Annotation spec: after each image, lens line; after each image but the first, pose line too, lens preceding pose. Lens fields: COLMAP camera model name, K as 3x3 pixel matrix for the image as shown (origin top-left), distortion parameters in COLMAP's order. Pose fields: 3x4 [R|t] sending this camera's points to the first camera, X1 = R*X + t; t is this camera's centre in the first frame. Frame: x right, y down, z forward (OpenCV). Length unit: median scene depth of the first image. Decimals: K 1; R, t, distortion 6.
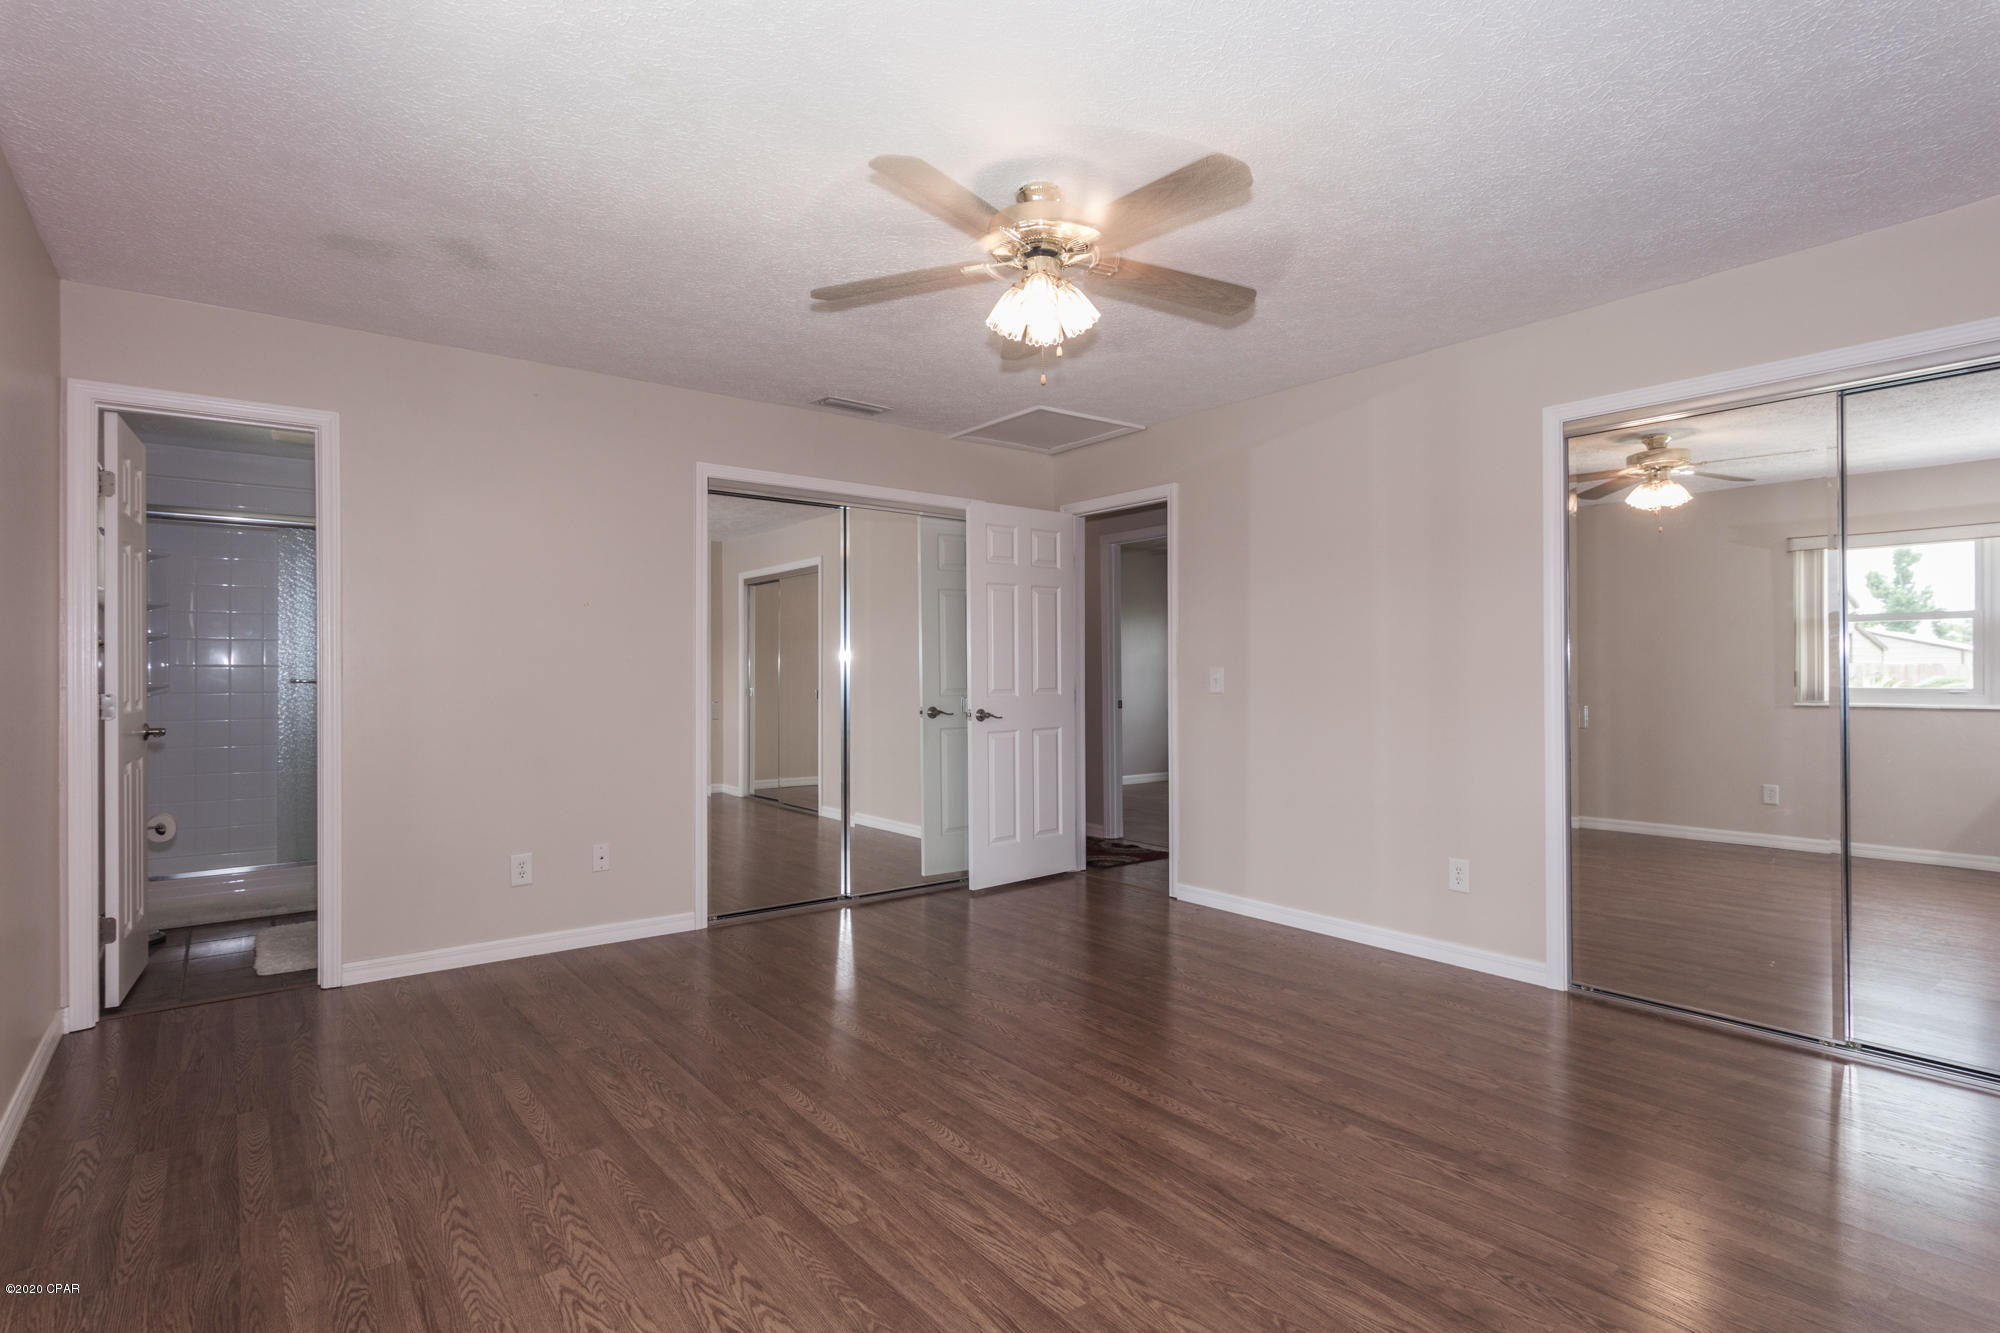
lens RADIAL K [[986.5, 0, 994.2], [0, 986.5, 670.4], [0, 0, 1]] dist [0.004602, -0.000578]
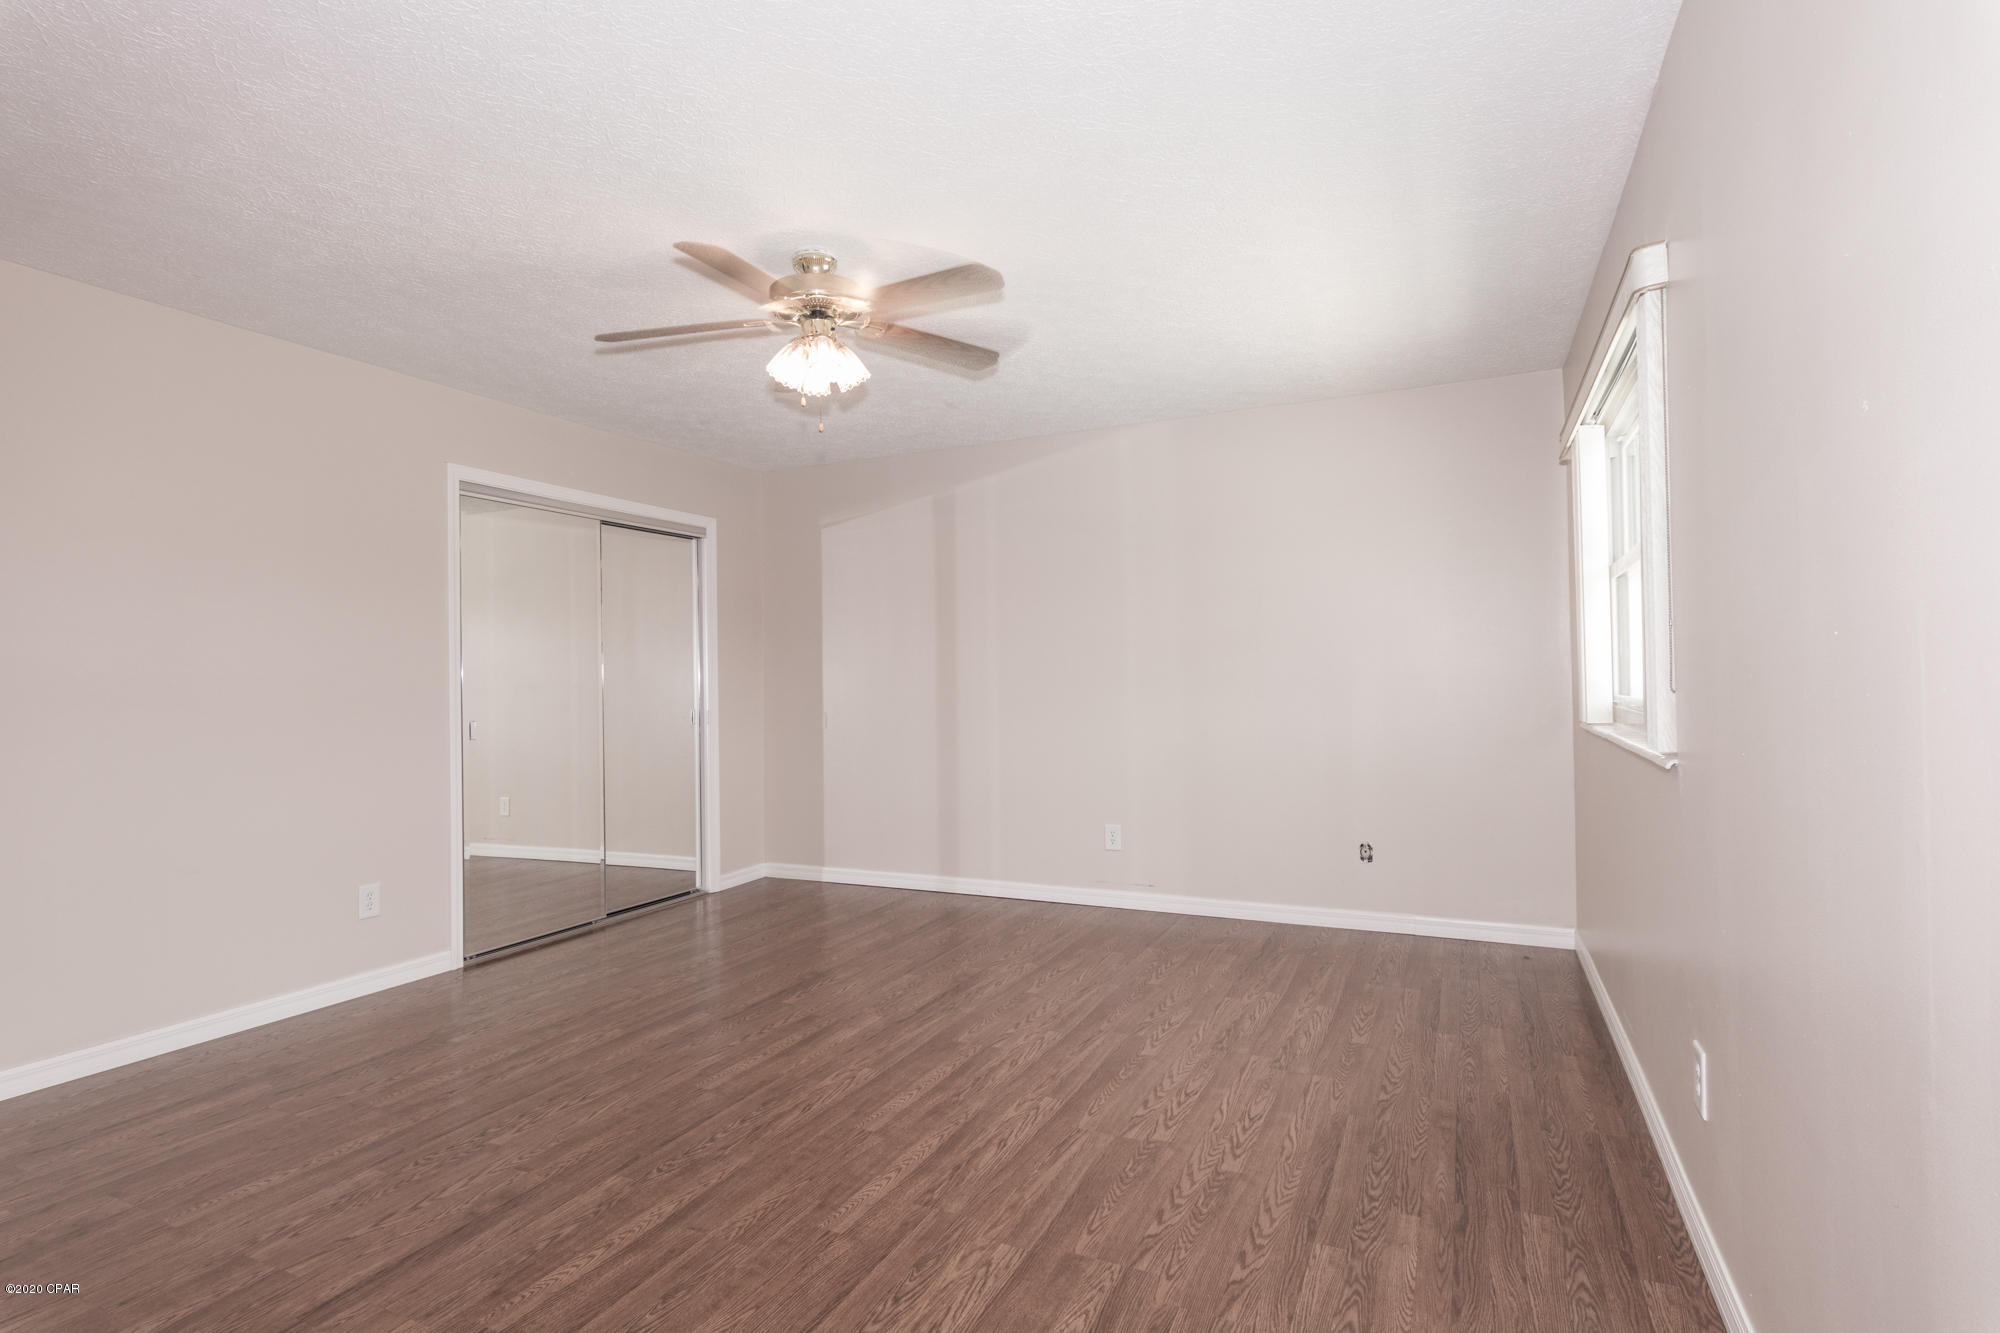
lens RADIAL K [[986.5, 0, 996.2], [0, 986.5, 667.8], [0, 0, 1]] dist [0.004602, -0.000578]
pose [[-0.447870, 0.024460, 0.893764, -1.171230], [0.016100, 0.999684, -0.019291, 0.007490], [-0.893954, 0.005750, -0.448122, 1.485433]]
